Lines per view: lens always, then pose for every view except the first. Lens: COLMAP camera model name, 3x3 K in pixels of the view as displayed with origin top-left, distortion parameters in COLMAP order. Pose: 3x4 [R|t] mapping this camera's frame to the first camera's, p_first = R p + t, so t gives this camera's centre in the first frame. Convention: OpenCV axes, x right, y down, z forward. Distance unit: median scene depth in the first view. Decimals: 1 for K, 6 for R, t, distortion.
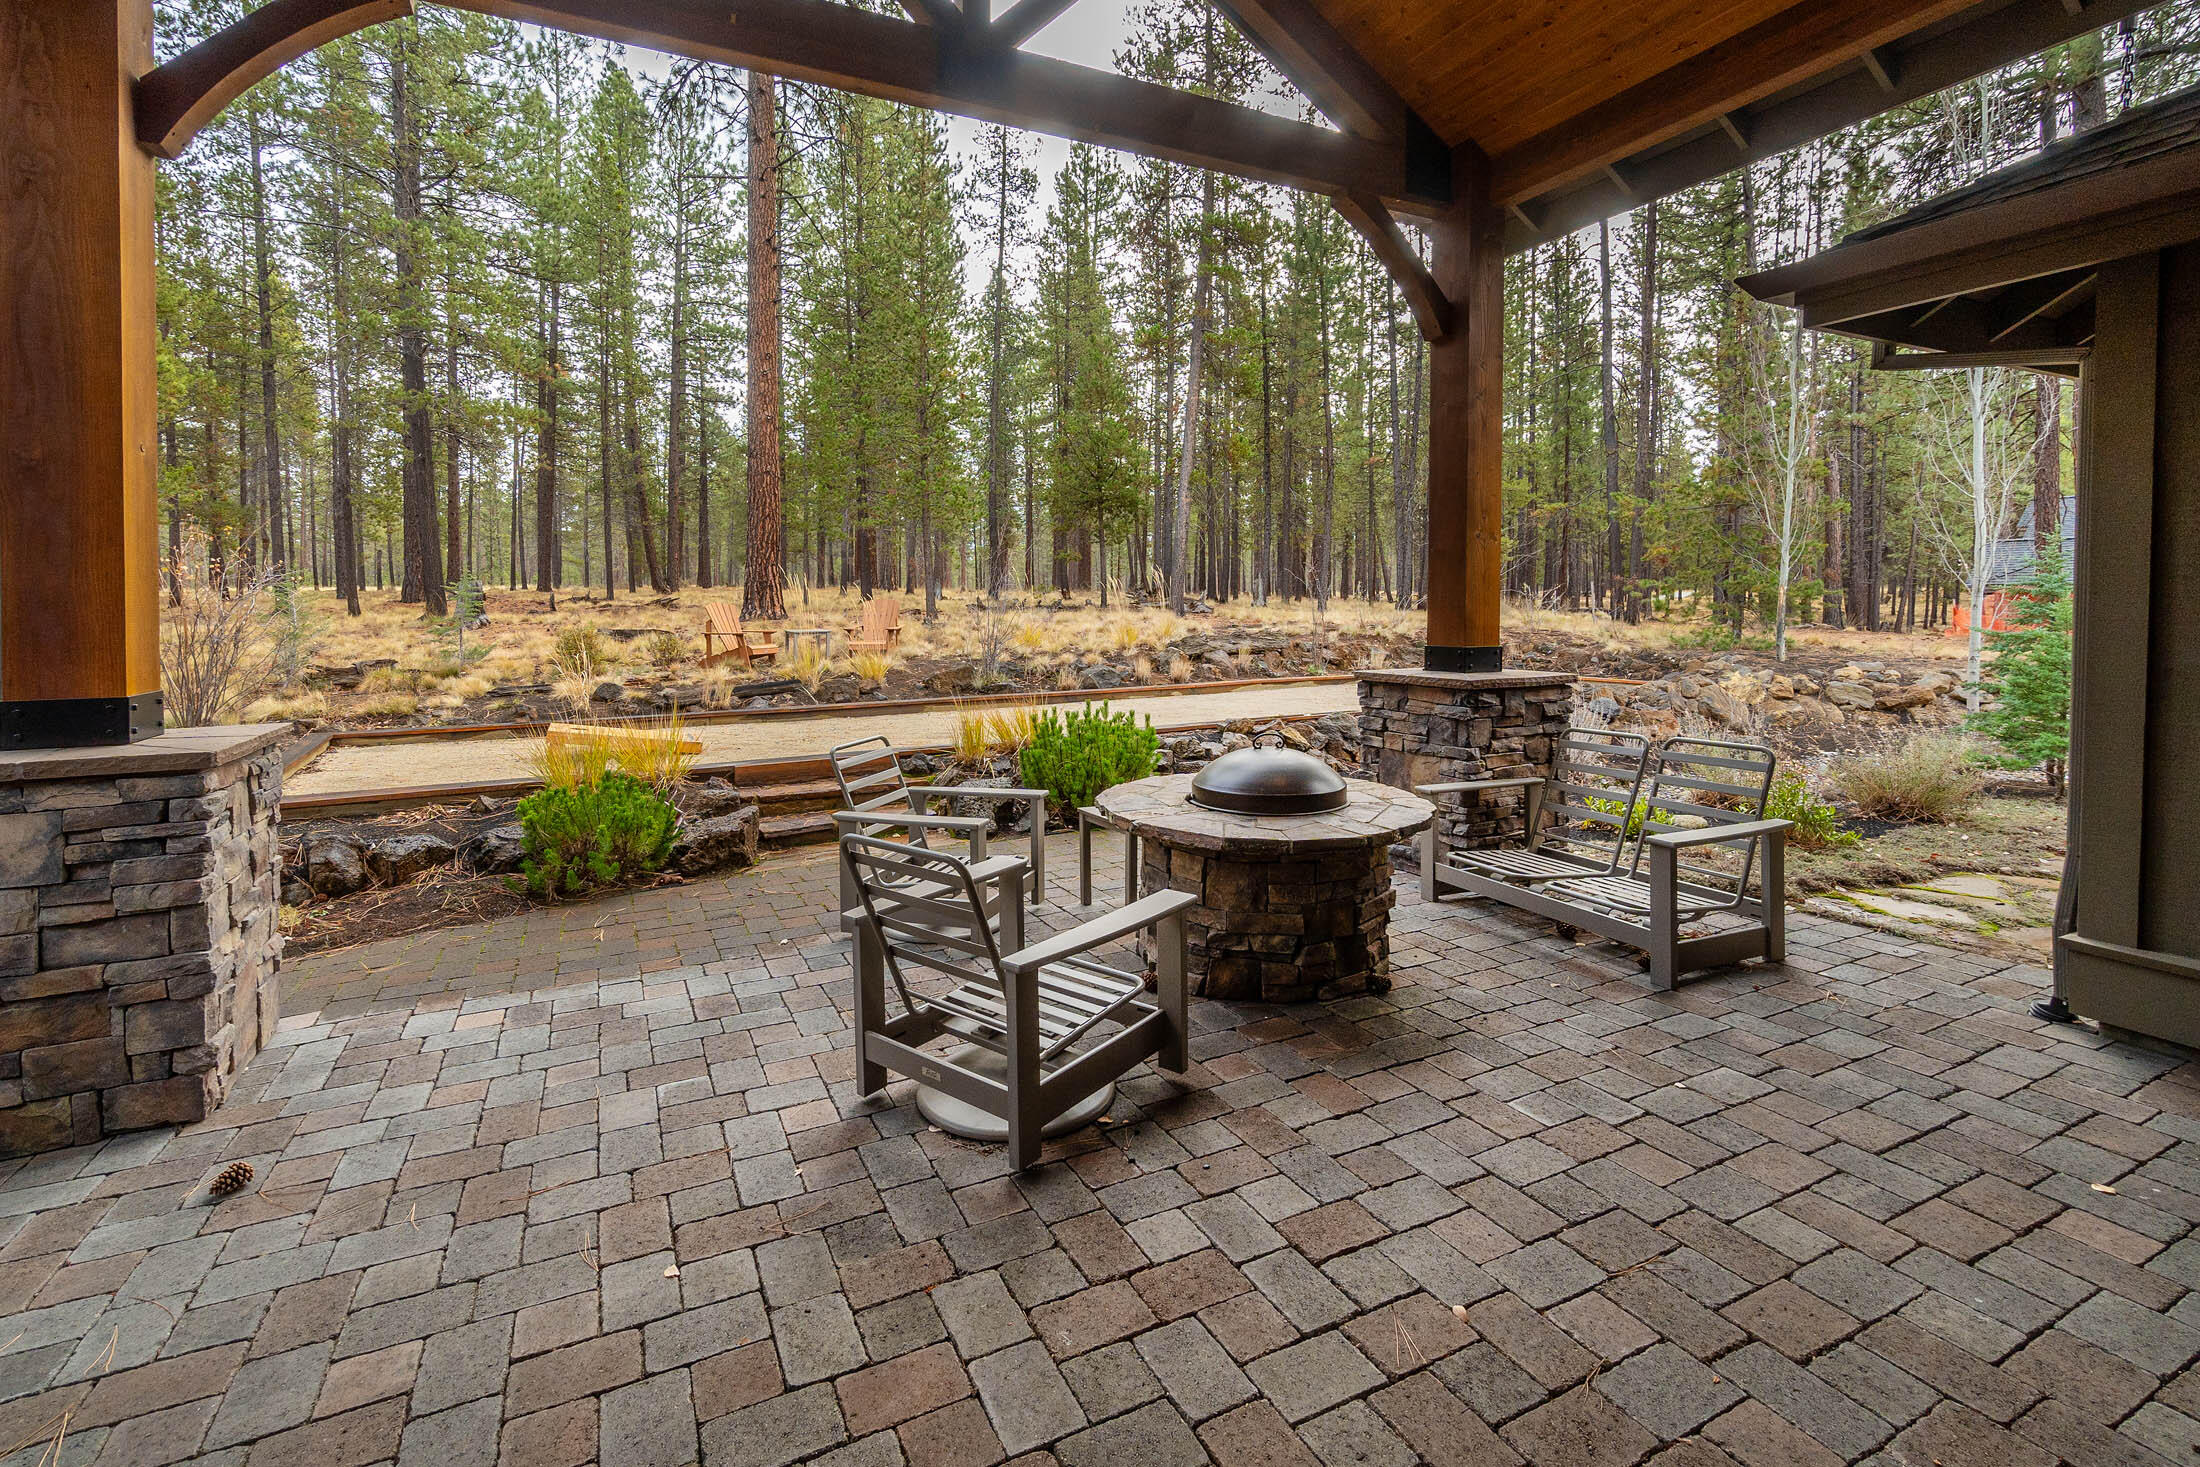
lens RADIAL K [[971.0, 0, 1049.2], [0, 971.0, 633.8], [0, 0, 1]] dist [-0.002736, -0.000430]
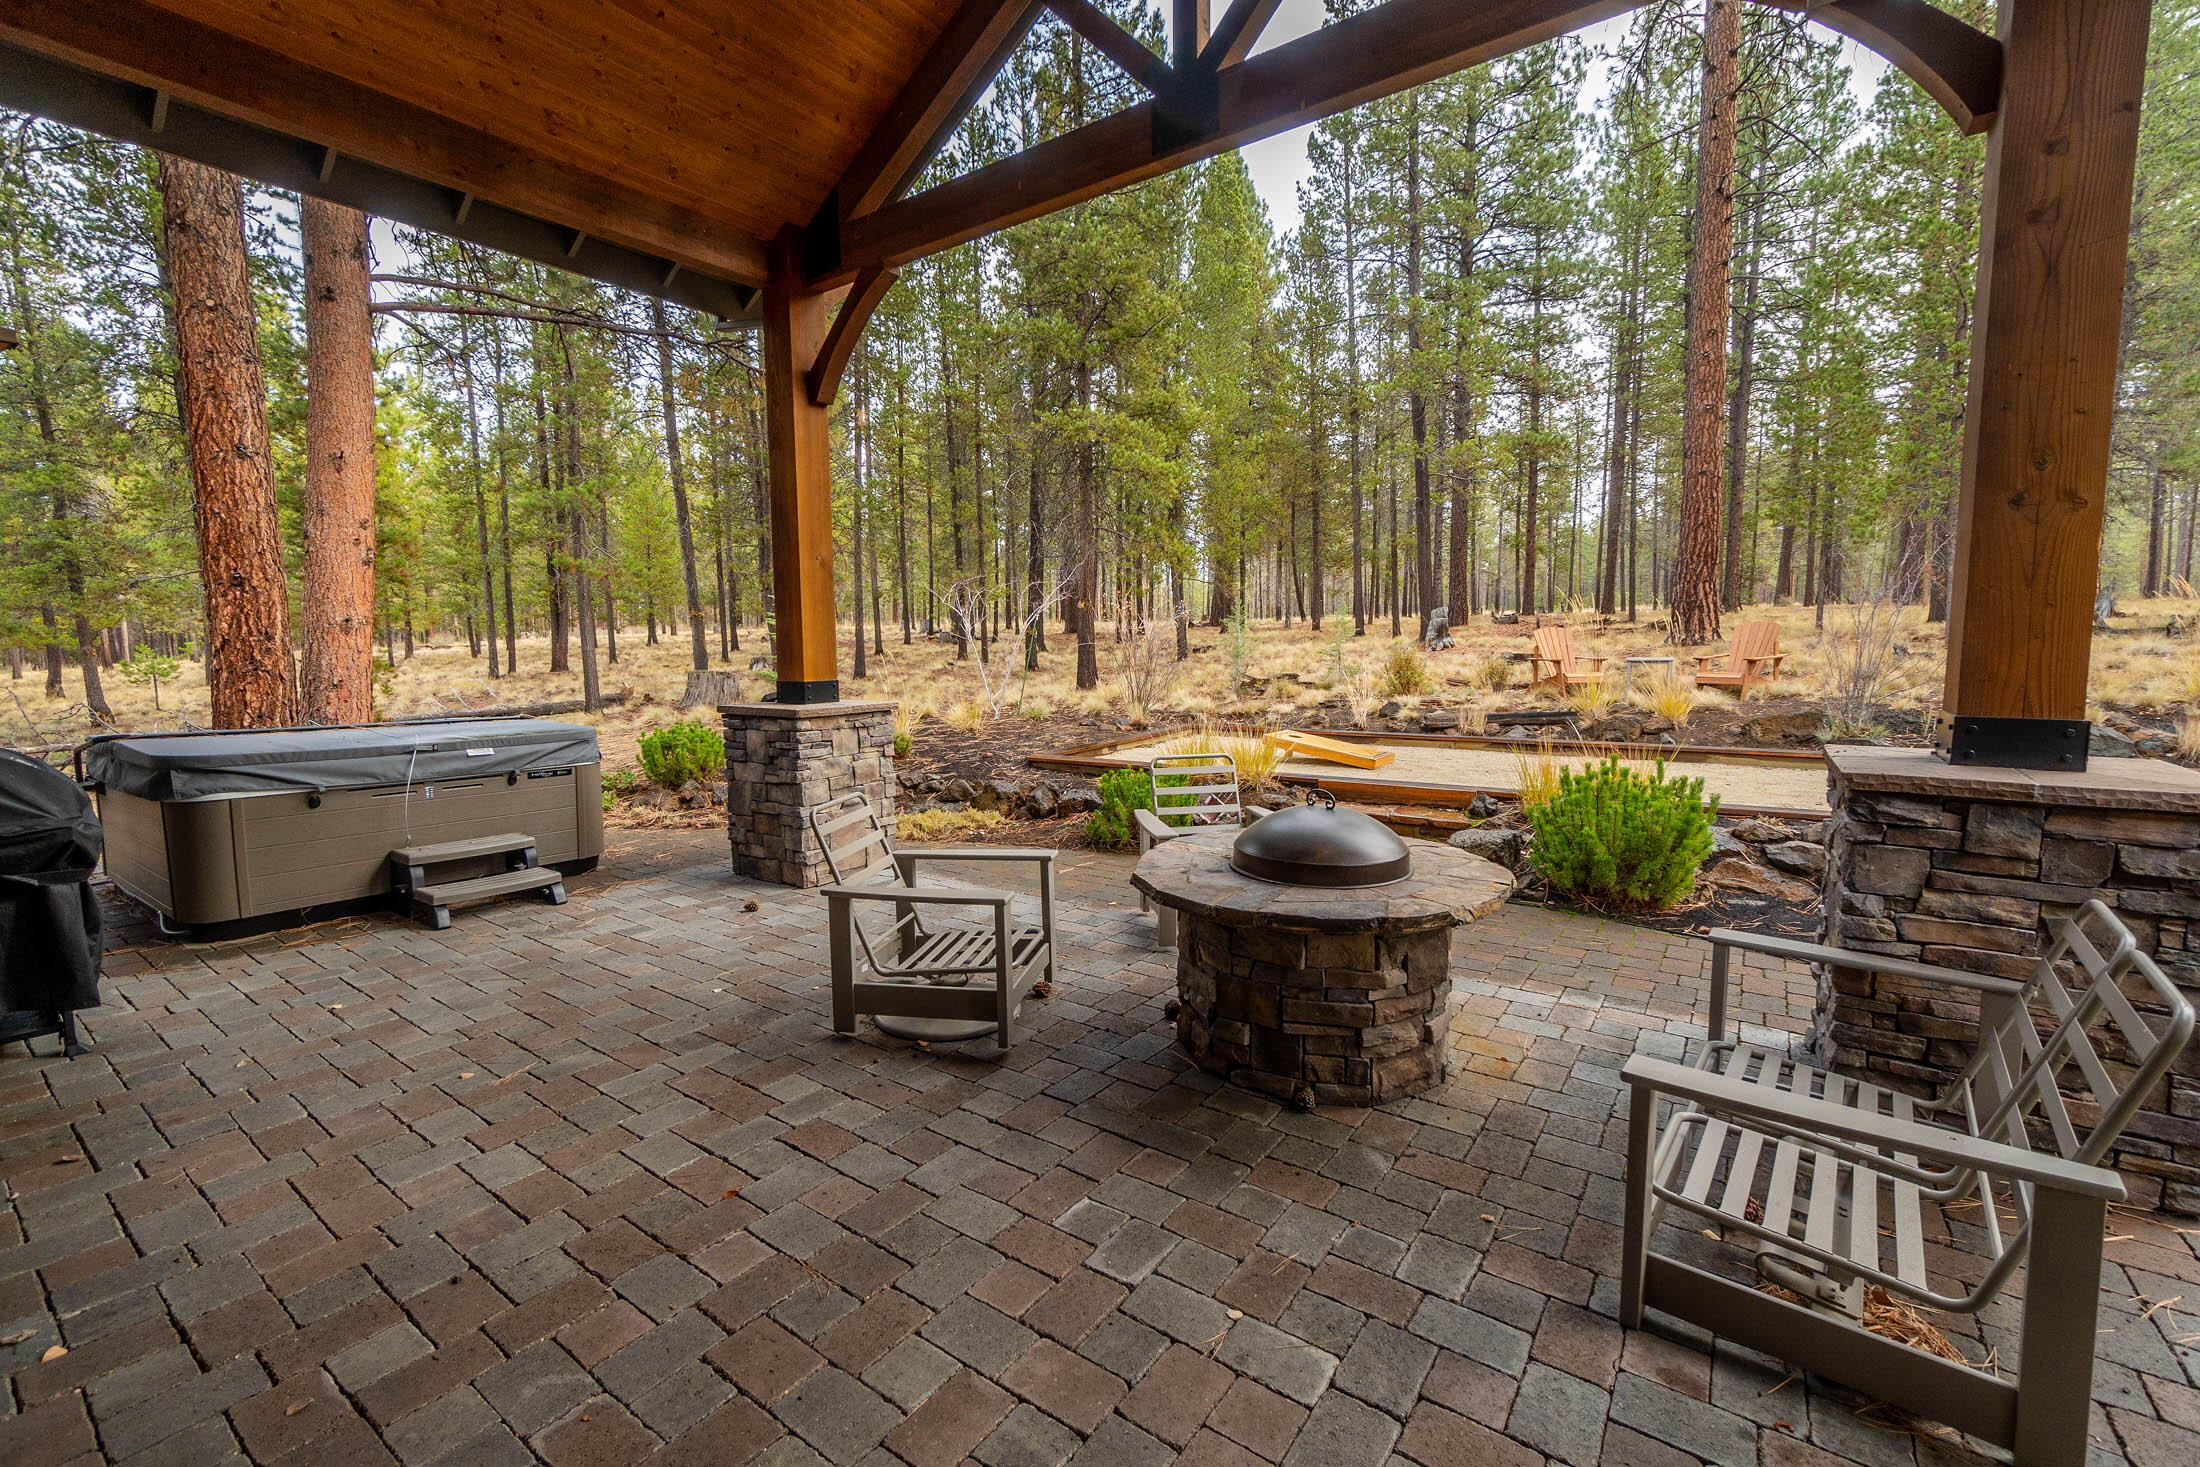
lens RADIAL K [[993.9, 0, 1100.0], [0, 993.9, 733.5], [0, 0, 1]] dist [0.000052, -0.000037]
pose [[0.460447, 0.090528, -0.883059, 0.788065], [-0.020300, 0.995600, 0.091481, -0.019360], [0.887455, -0.024196, 0.460259, 0.375076]]
